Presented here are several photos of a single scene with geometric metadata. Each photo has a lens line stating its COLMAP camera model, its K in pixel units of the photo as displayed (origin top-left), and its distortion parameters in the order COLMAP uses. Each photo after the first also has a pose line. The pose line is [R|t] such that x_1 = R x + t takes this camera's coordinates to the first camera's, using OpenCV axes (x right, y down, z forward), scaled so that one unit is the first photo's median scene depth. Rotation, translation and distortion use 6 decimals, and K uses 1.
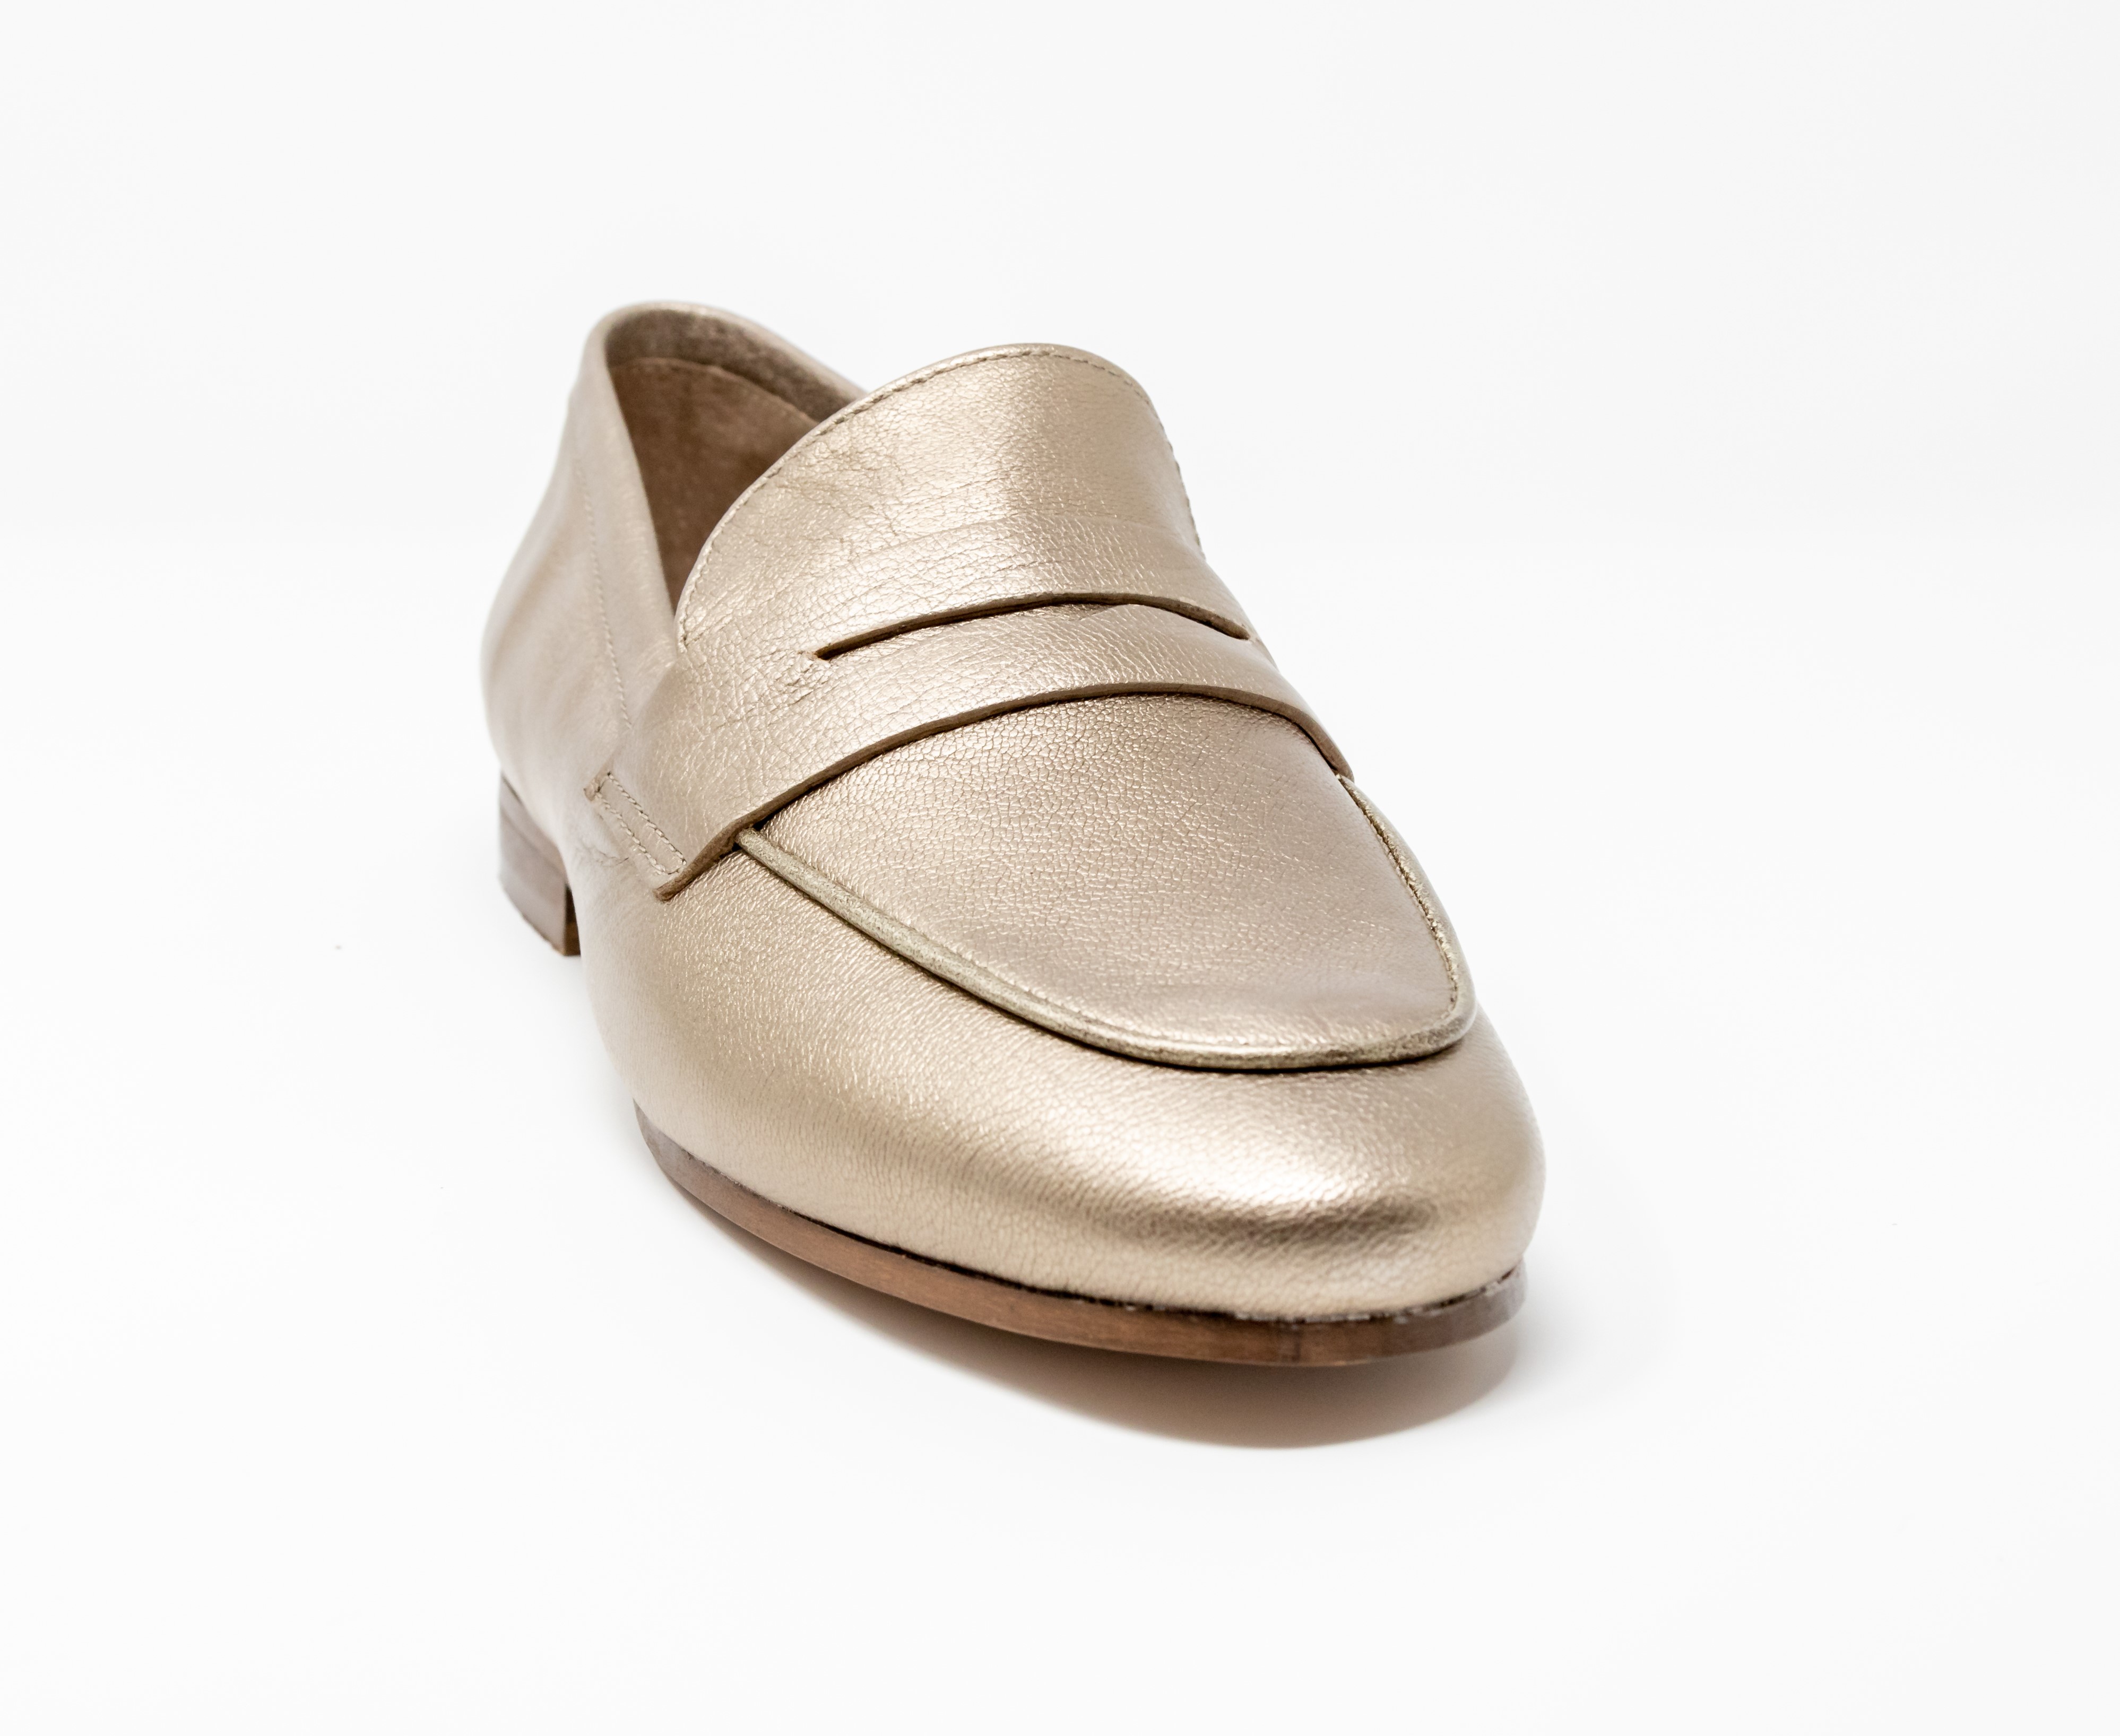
lens RADIAL K [[2849.5, 0, 1034.1], [0, 2849.5, 846.8], [0, 0, 1]] dist [0.046873, 0.000000]
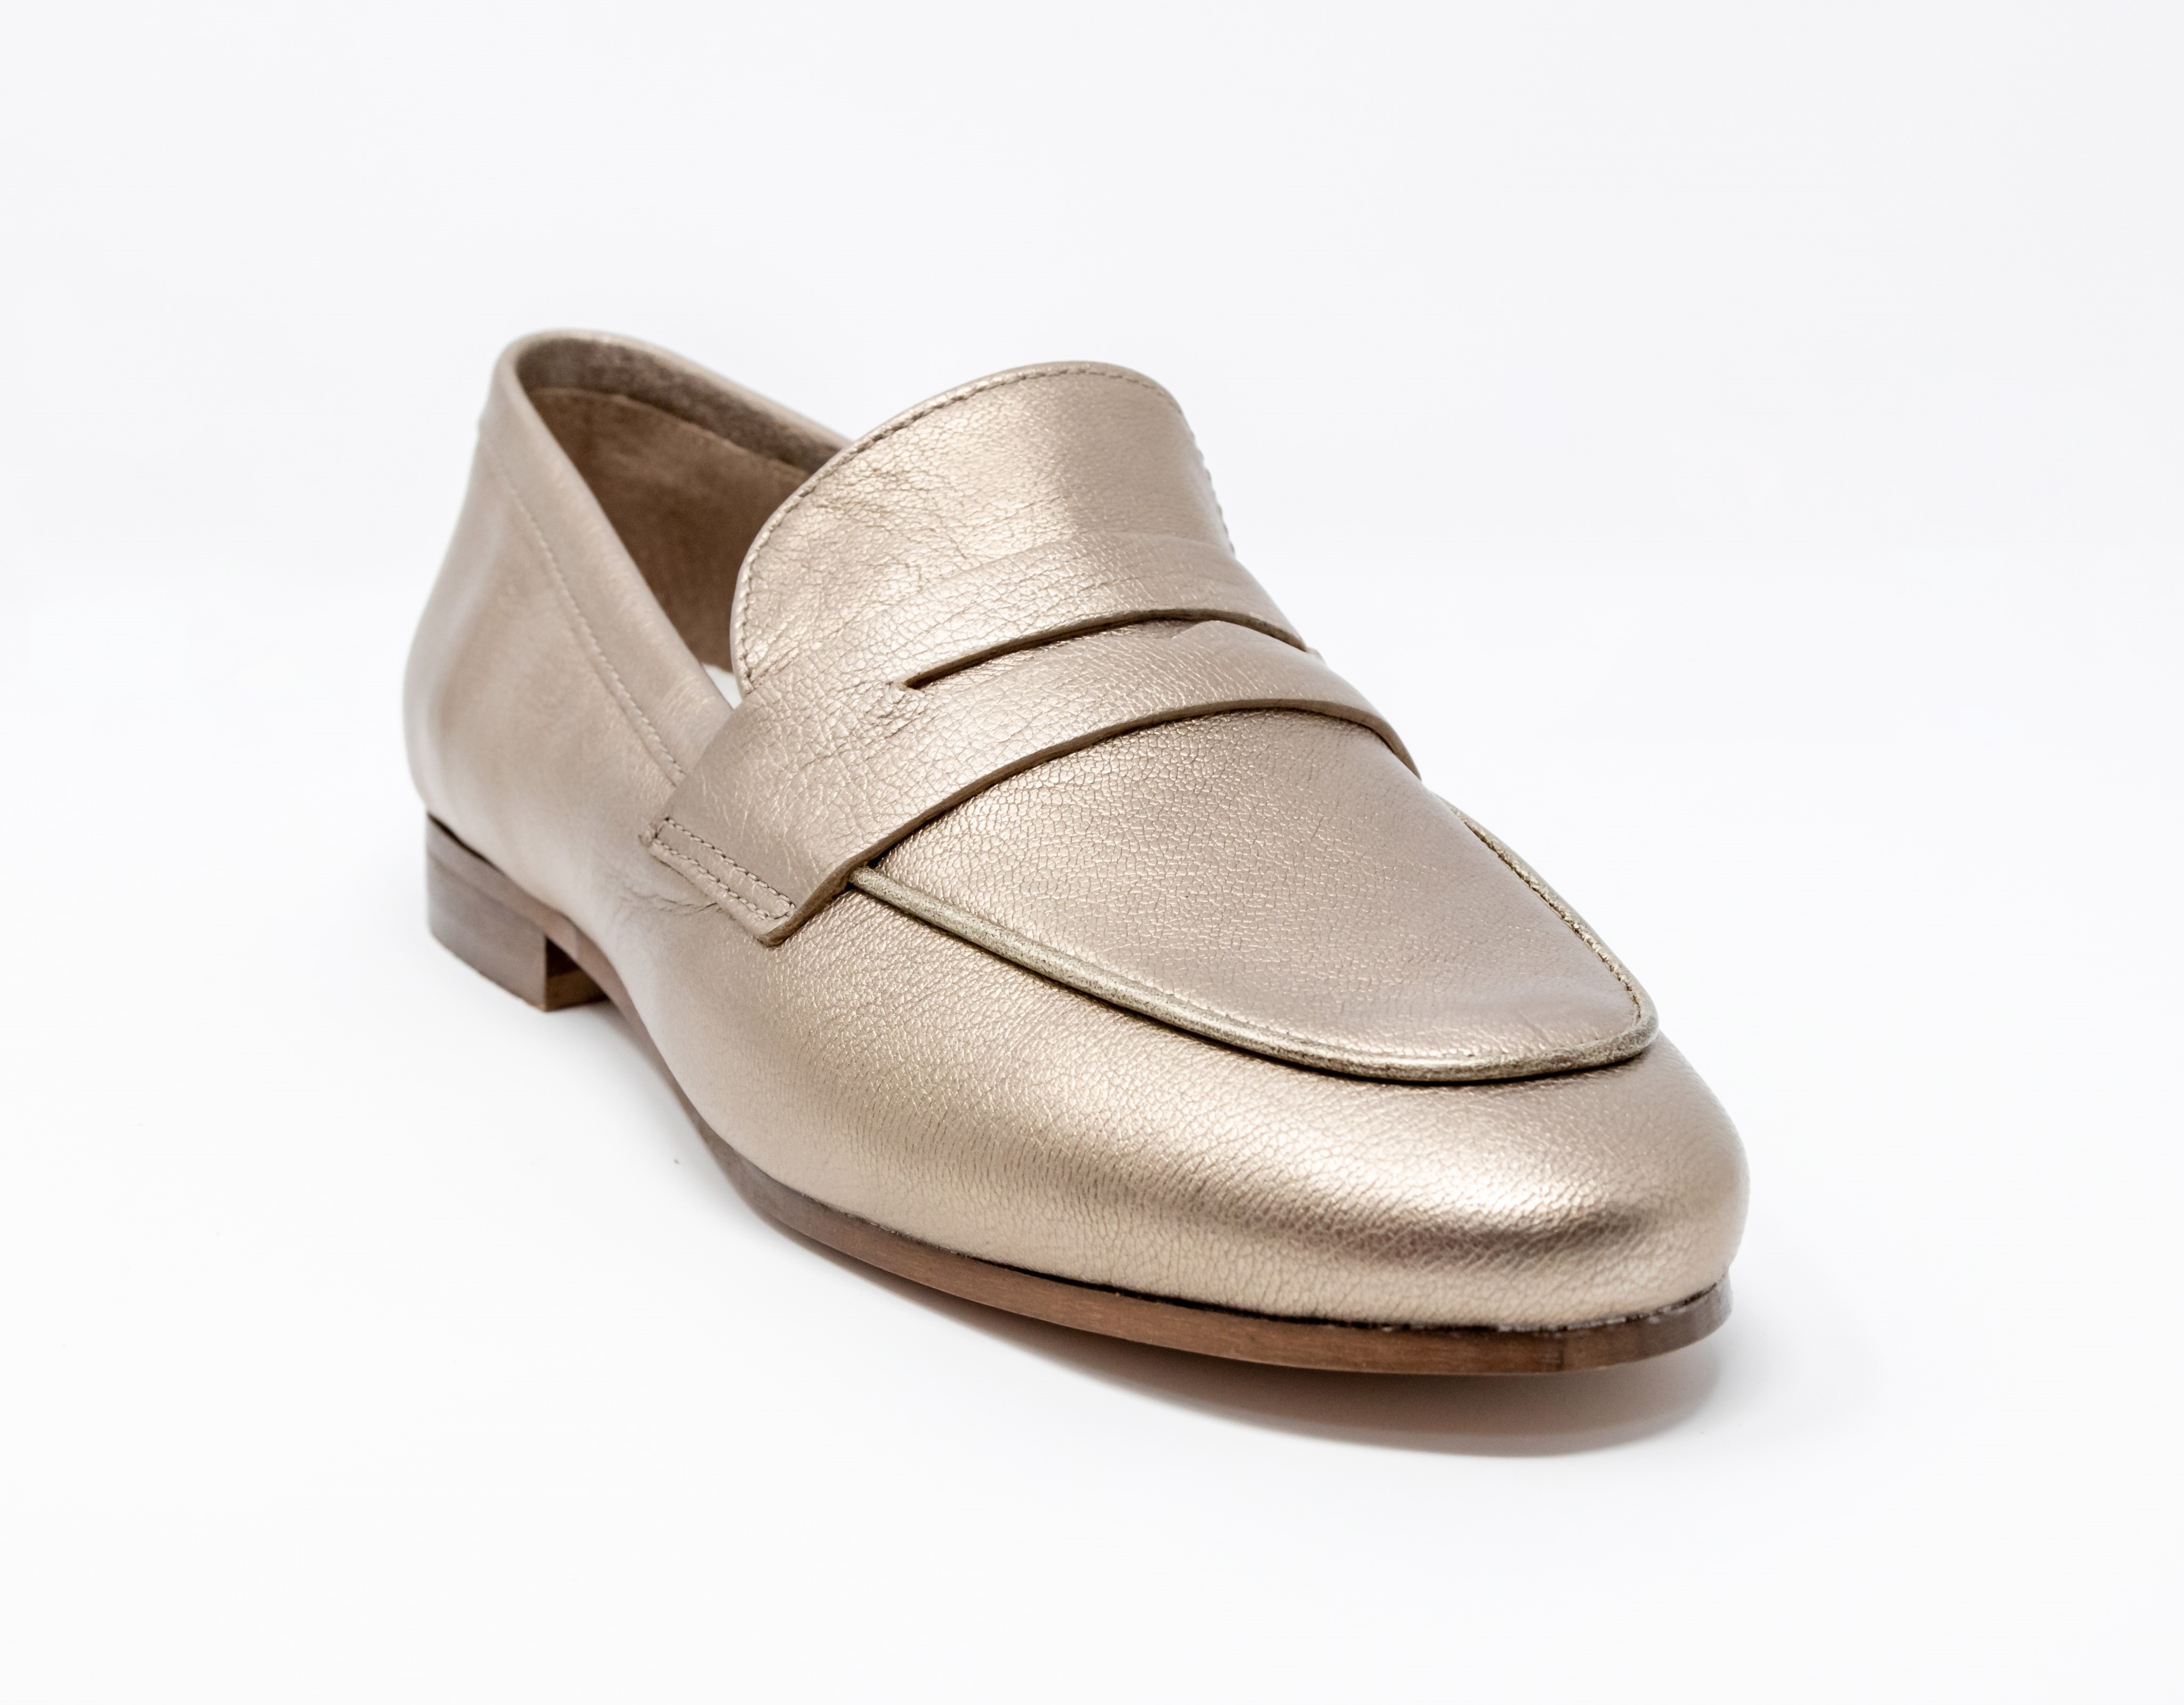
lens RADIAL K [[2862.2, 0, 1104.8], [0, 2862.2, 901.1], [0, 0, 1]] dist [0.003250, 0.000000]
pose [[0.988012, -0.053147, 0.144943, -0.160665], [0.051666, 0.998567, 0.013966, -0.004148], [-0.145477, -0.006310, 0.989341, 0.027862]]
